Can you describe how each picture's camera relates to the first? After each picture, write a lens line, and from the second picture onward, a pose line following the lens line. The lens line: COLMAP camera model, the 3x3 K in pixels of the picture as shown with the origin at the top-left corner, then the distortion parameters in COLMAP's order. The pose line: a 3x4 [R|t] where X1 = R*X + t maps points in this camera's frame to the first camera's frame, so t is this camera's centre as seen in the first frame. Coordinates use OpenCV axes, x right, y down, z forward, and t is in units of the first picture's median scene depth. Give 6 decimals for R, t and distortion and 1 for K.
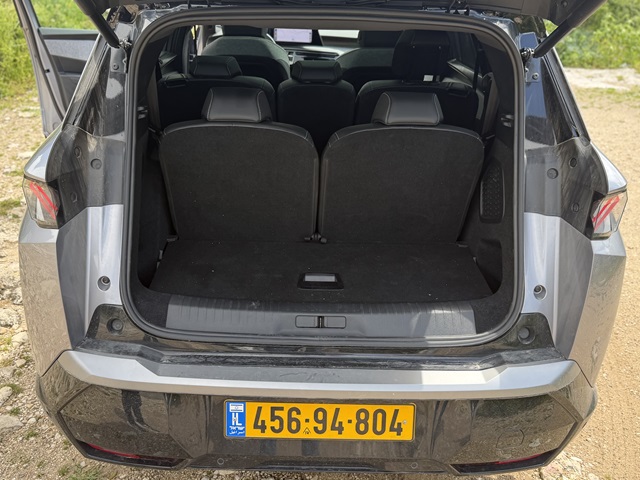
lens RADIAL K [[518.3, 0, 318.3], [0, 518.3, 243.2], [0, 0, 1]] dist [0.044919, -0.027549]
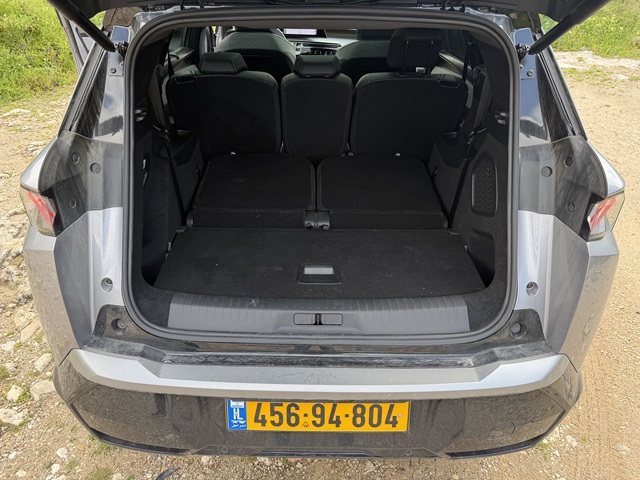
lens RADIAL K [[444.4, 0, 318.4], [0, 444.4, 235.1], [0, 0, 1]] dist [0.008991, 0.000915]
pose [[0.999835, -0.010355, -0.014935, 0.020193], [0.011181, 0.998348, 0.056359, -0.063923], [0.014326, -0.056517, 0.998299, 0.129395]]
